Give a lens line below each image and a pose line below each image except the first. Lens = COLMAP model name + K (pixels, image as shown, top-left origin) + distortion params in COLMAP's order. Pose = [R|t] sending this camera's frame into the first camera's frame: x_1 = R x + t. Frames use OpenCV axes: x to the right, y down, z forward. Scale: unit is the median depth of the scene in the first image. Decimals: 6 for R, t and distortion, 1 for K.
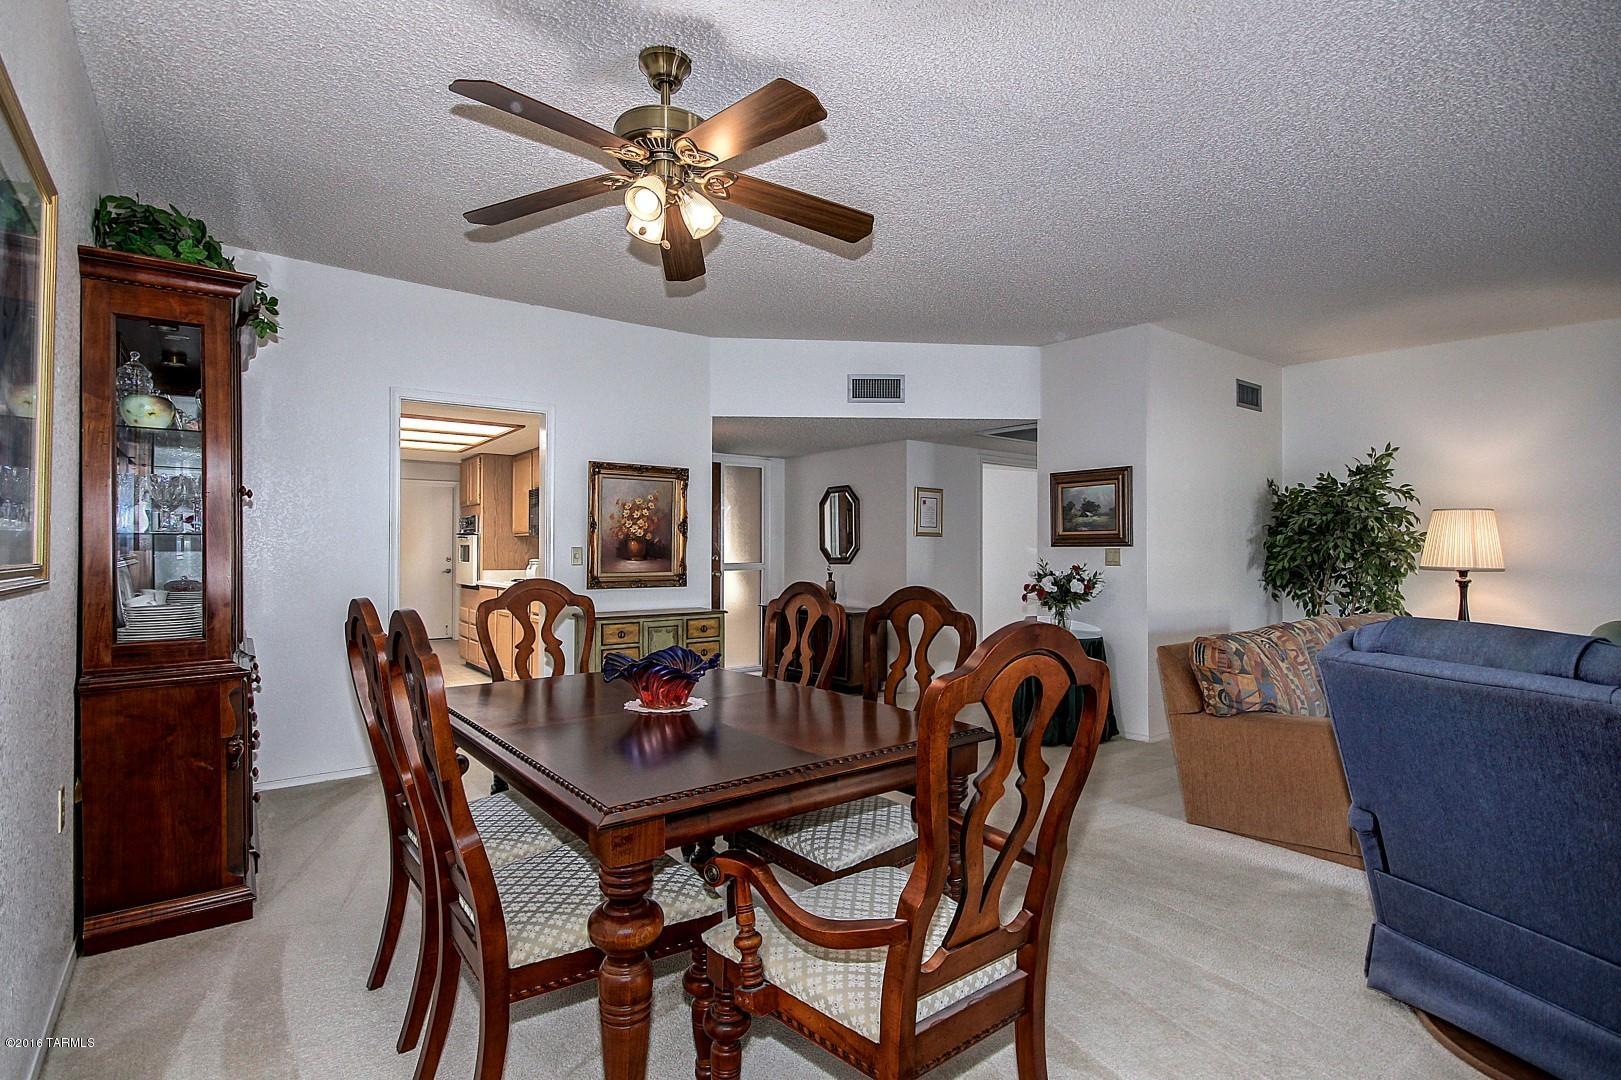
lens RADIAL K [[770.5, 0, 809.5], [0, 770.5, 542.2], [0, 0, 1]] dist [0.001423, -0.000623]
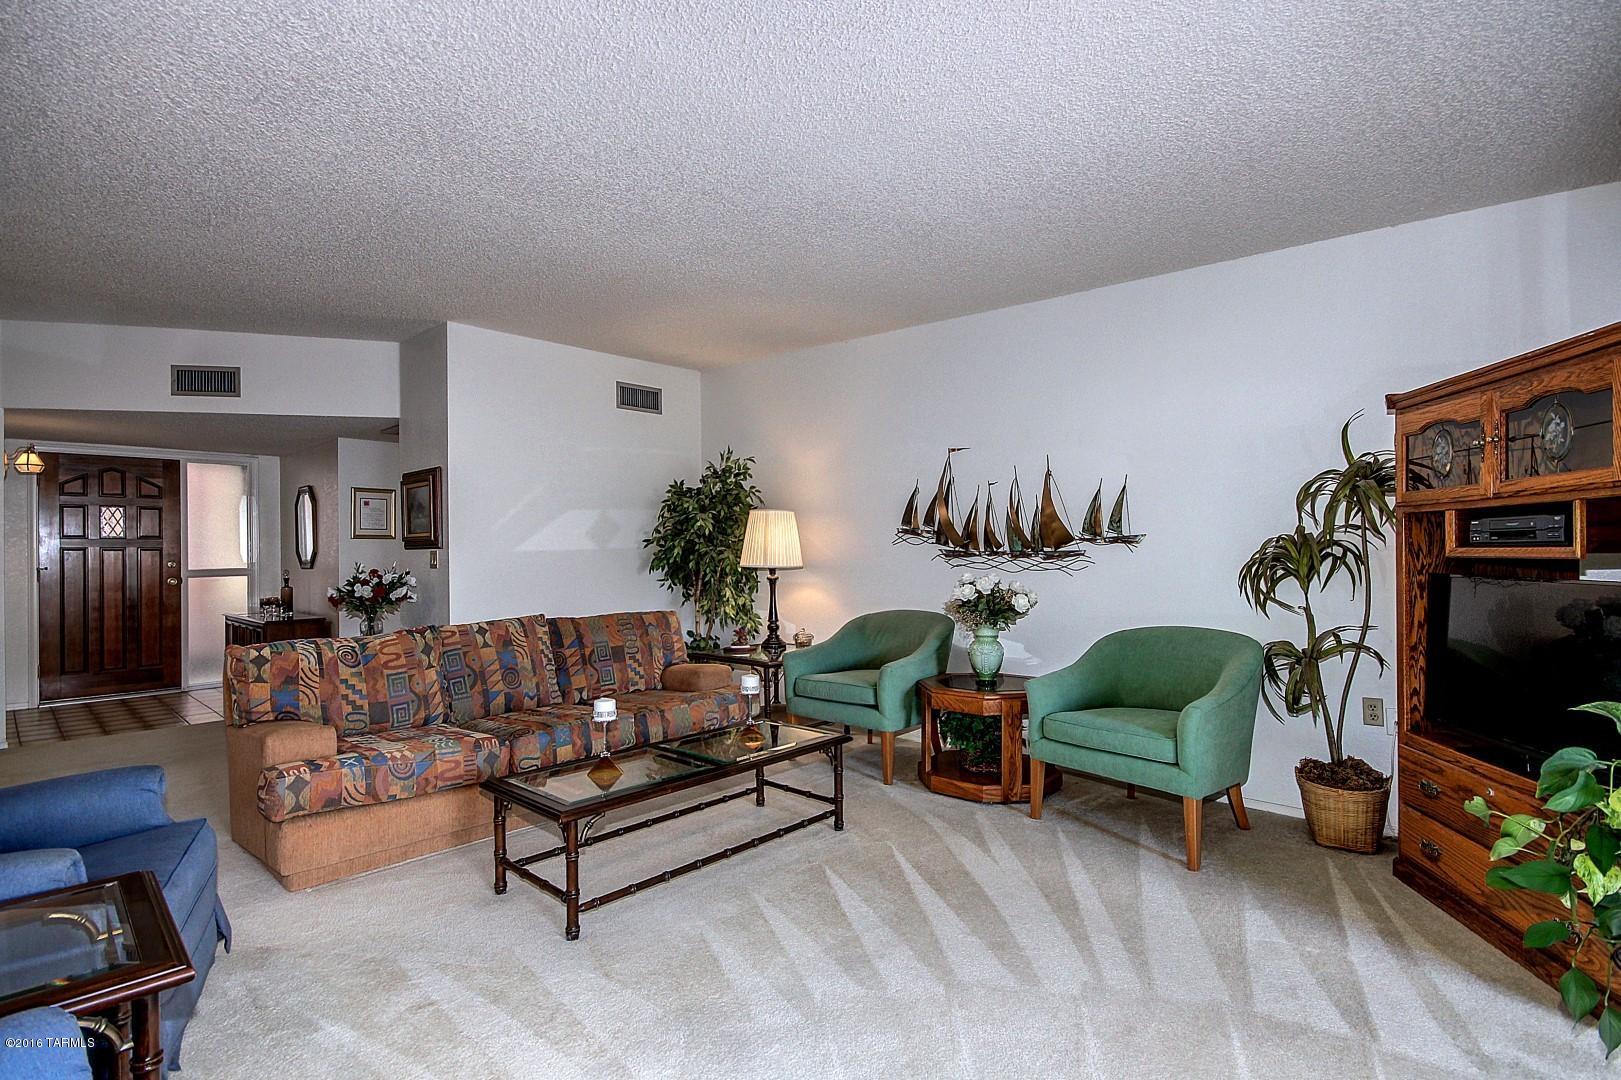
lens RADIAL K [[770.5, 0, 809.6], [0, 770.5, 553.2], [0, 0, 1]] dist [0.001423, -0.000623]
pose [[0.985080, -0.011151, 0.171738, 0.689599], [0.008495, 0.999833, 0.016192, -0.000913], [-0.171889, -0.014492, 0.985010, -0.047050]]
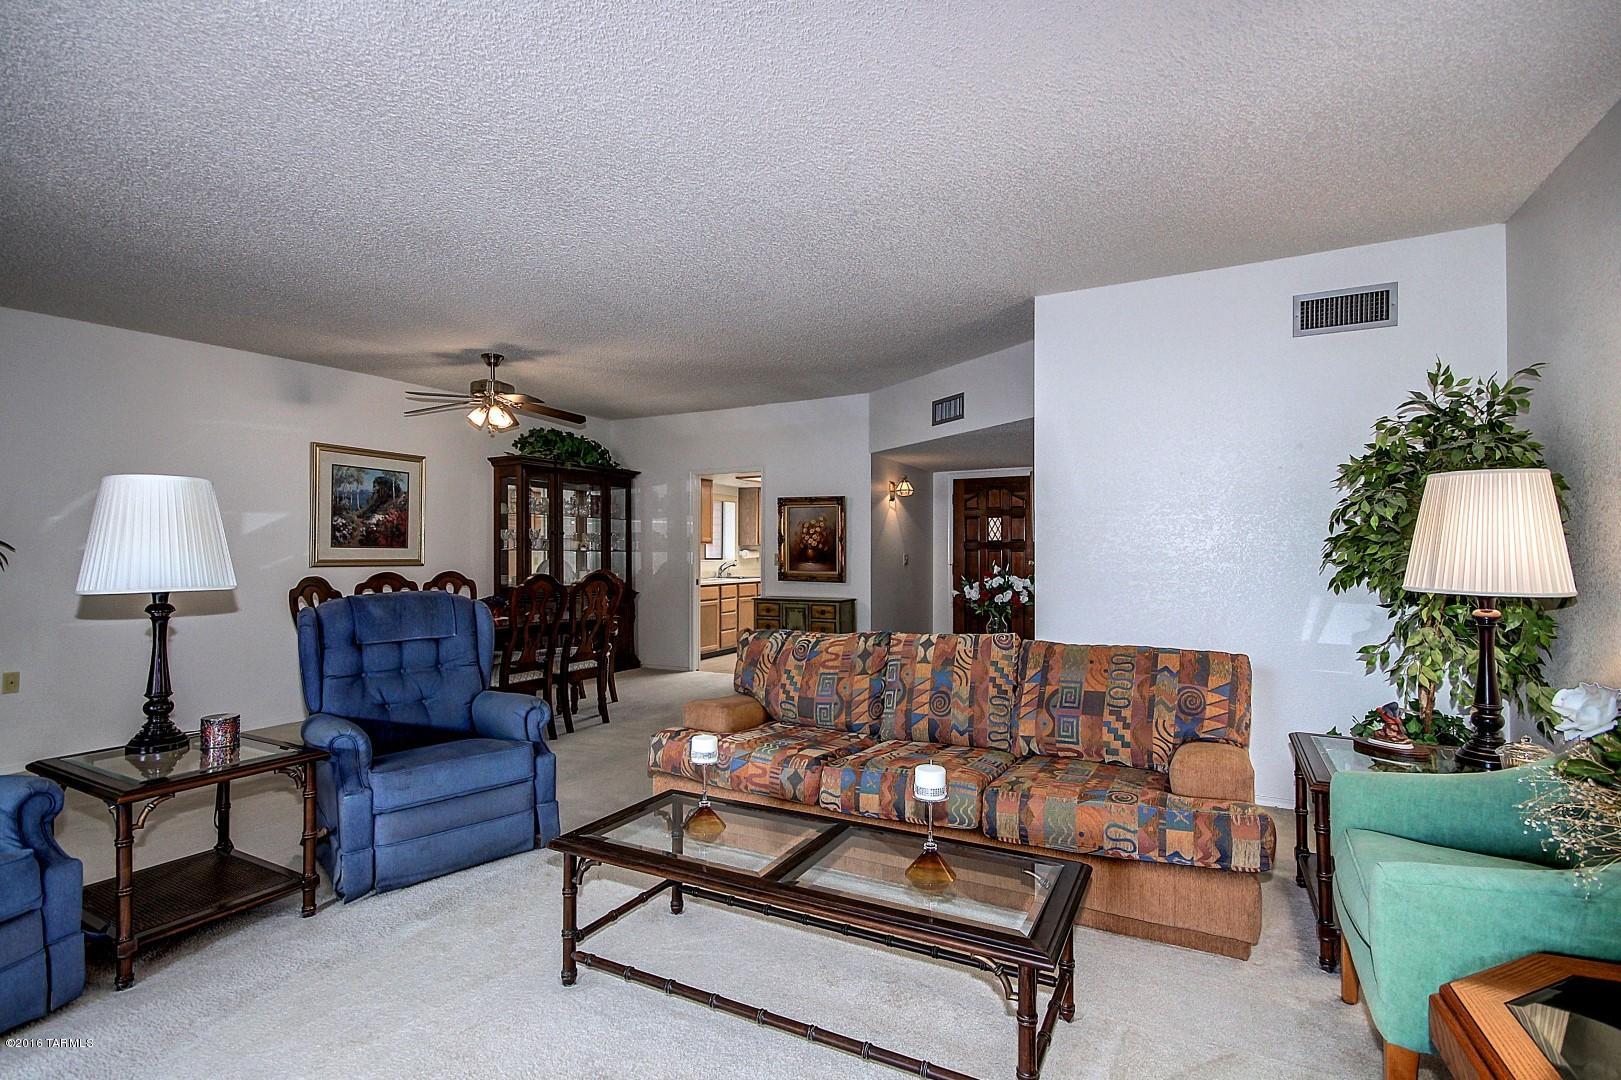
lens RADIAL K [[770.5, 0, 810.1], [0, 770.5, 542.1], [0, 0, 1]] dist [0.001423, -0.000623]
pose [[0.430619, -0.016481, -0.902384, 1.068029], [0.009667, 0.999860, -0.013648, 0.004485], [0.902482, -0.002847, 0.430718, 0.372676]]
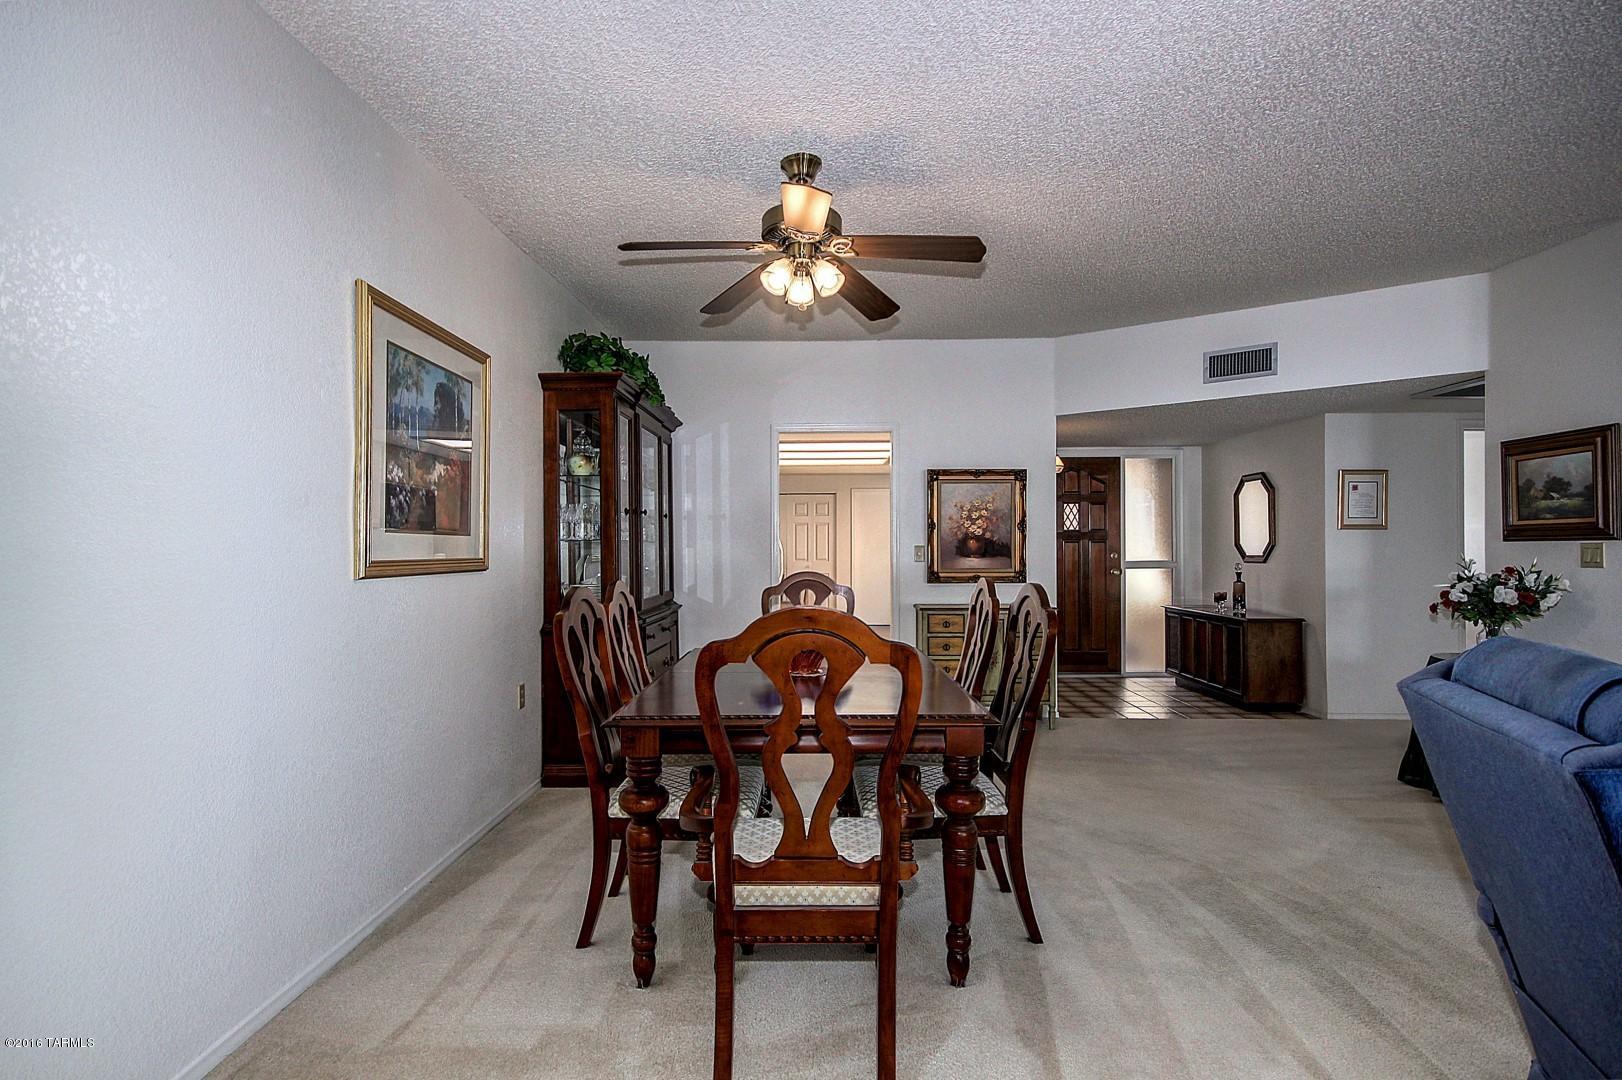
lens RADIAL K [[771.0, 0, 813.3], [0, 771.0, 541.1], [0, 0, 1]] dist [0.001423, -0.000623]
pose [[0.789114, -0.009327, -0.614176, 0.259093], [0.011079, 0.999938, -0.000950, -0.001003], [0.614146, -0.006055, 0.789169, 0.006243]]
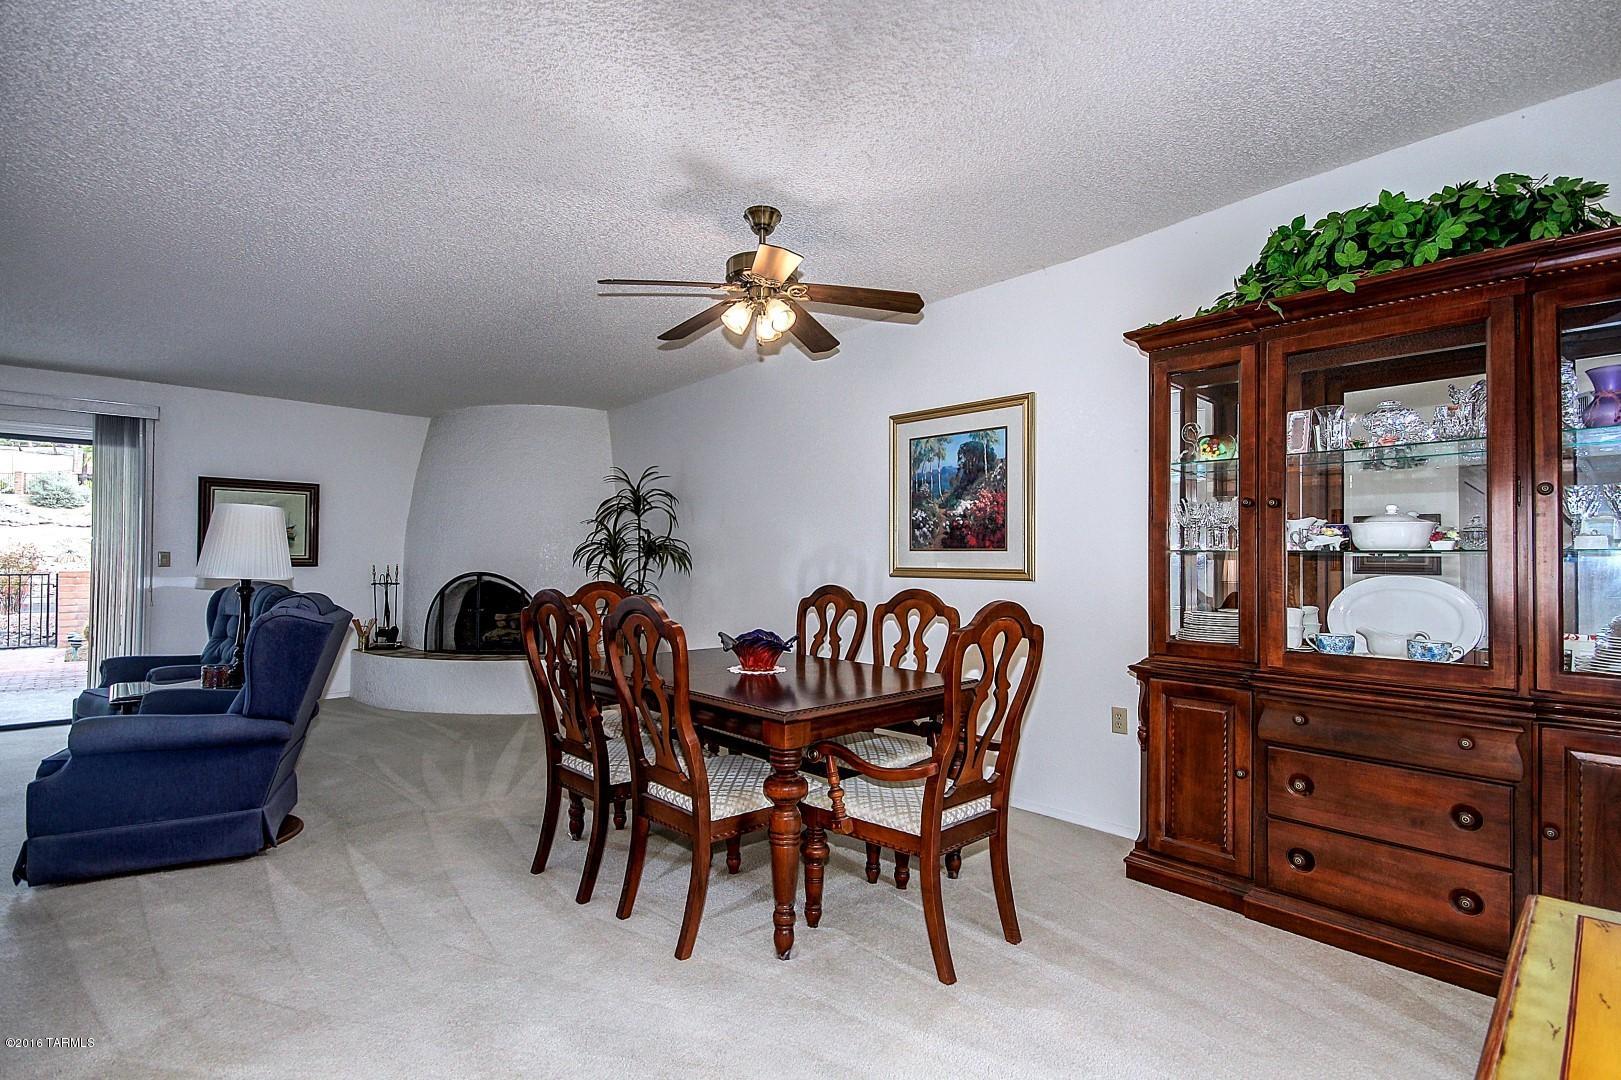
lens RADIAL K [[770.5, 0, 804.7], [0, 770.5, 546.6], [0, 0, 1]] dist [0.001423, -0.000623]
pose [[-0.994272, -0.013055, -0.106079, -0.053986], [-0.009599, 0.999408, -0.033024, 0.013517], [0.106448, -0.031817, -0.993809, 1.044901]]
